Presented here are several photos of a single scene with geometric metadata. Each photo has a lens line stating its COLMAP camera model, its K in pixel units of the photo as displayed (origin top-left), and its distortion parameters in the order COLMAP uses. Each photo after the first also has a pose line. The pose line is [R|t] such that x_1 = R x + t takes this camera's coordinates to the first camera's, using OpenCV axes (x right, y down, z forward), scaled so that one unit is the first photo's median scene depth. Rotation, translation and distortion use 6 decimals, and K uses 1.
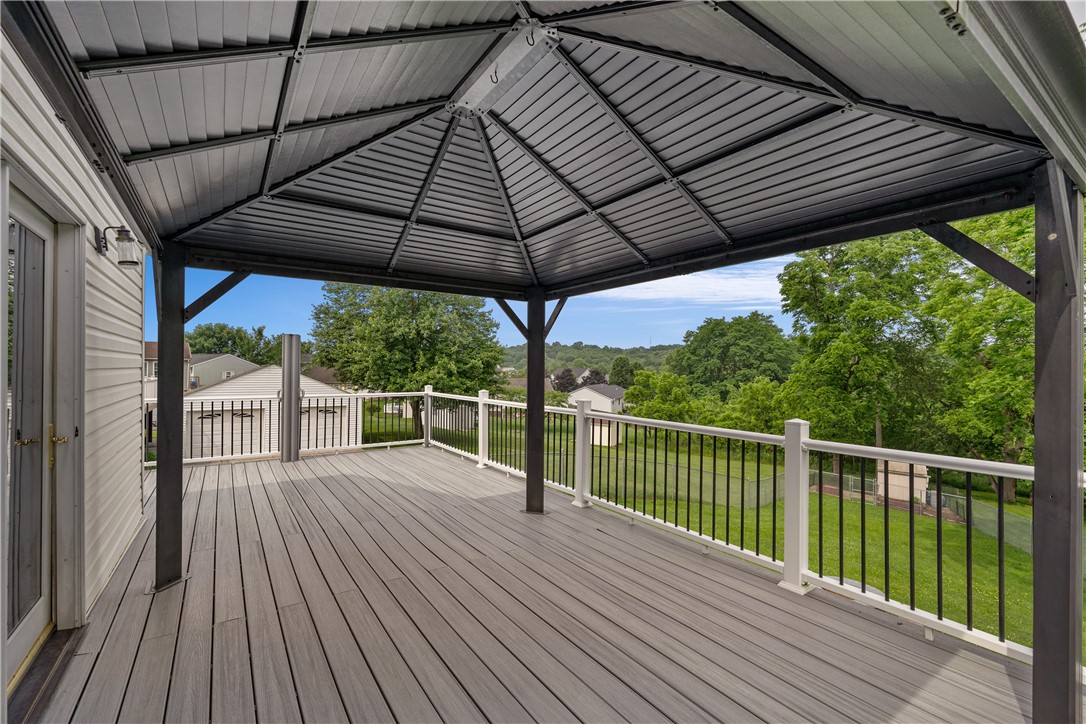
lens RADIAL K [[475.4, 0, 546.9], [0, 475.4, 360.9], [0, 0, 1]] dist [-0.001841, 0.000536]
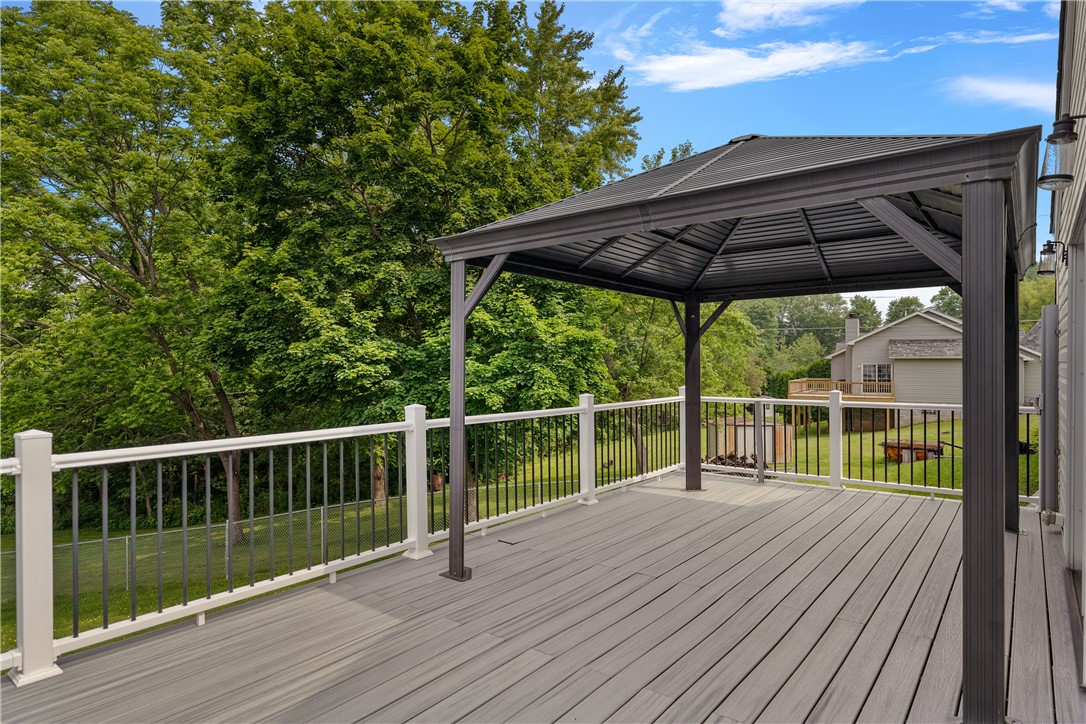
lens RADIAL K [[629.5, 0, 543.0], [0, 629.5, 362.0], [0, 0, 1]] dist [0.000431, 0.000136]
pose [[-0.304594, -0.017157, 0.952328, -1.057589], [-0.027288, 0.999585, 0.009281, 0.004325], [-0.952091, -0.023161, -0.304936, 1.356562]]
